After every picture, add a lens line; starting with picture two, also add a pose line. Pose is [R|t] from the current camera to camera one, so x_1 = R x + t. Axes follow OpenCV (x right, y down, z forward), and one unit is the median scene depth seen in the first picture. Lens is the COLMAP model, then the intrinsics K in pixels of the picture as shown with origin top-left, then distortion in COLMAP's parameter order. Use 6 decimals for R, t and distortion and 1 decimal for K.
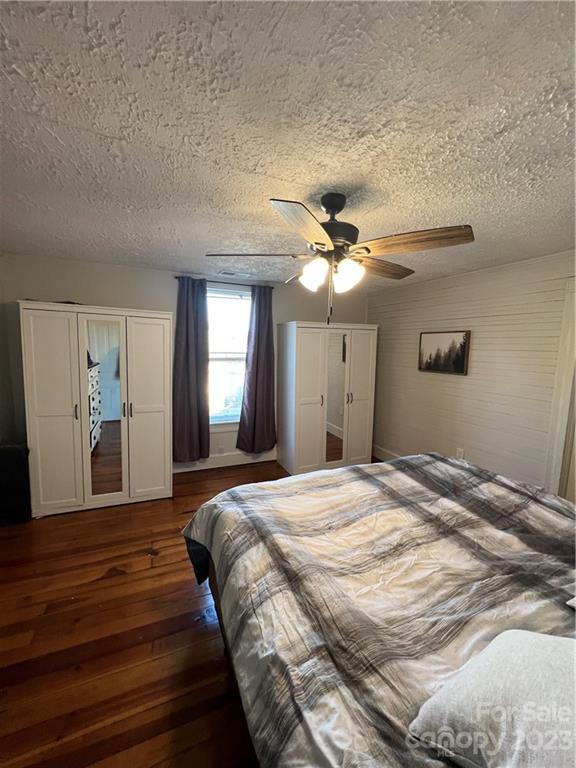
lens RADIAL K [[307.0, 0, 288.5], [0, 307.0, 382.9], [0, 0, 1]] dist [-0.000165, -0.000101]
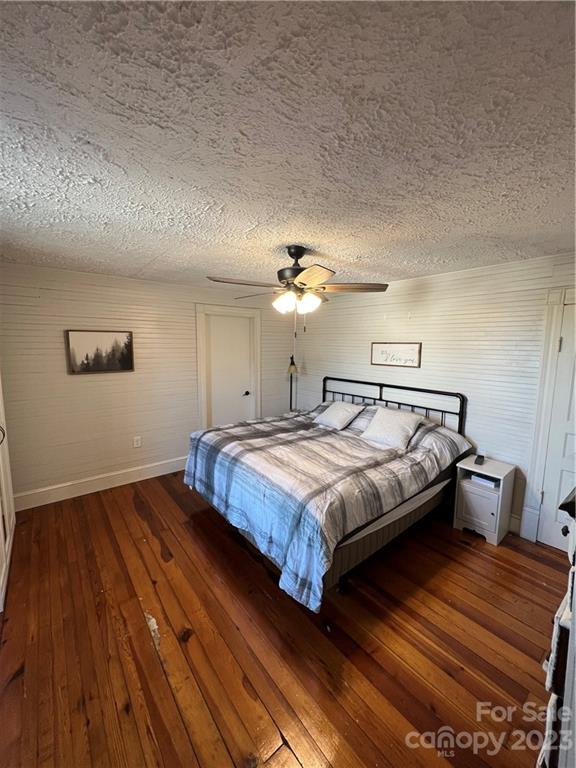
lens RADIAL K [[307.0, 0, 288.5], [0, 307.0, 382.9], [0, 0, 1]] dist [-0.000165, -0.000101]
pose [[-0.256946, -0.149177, 0.954843, -0.649977], [0.101921, 0.978322, 0.180272, -0.129608], [-0.961036, 0.143639, -0.236172, 0.738440]]
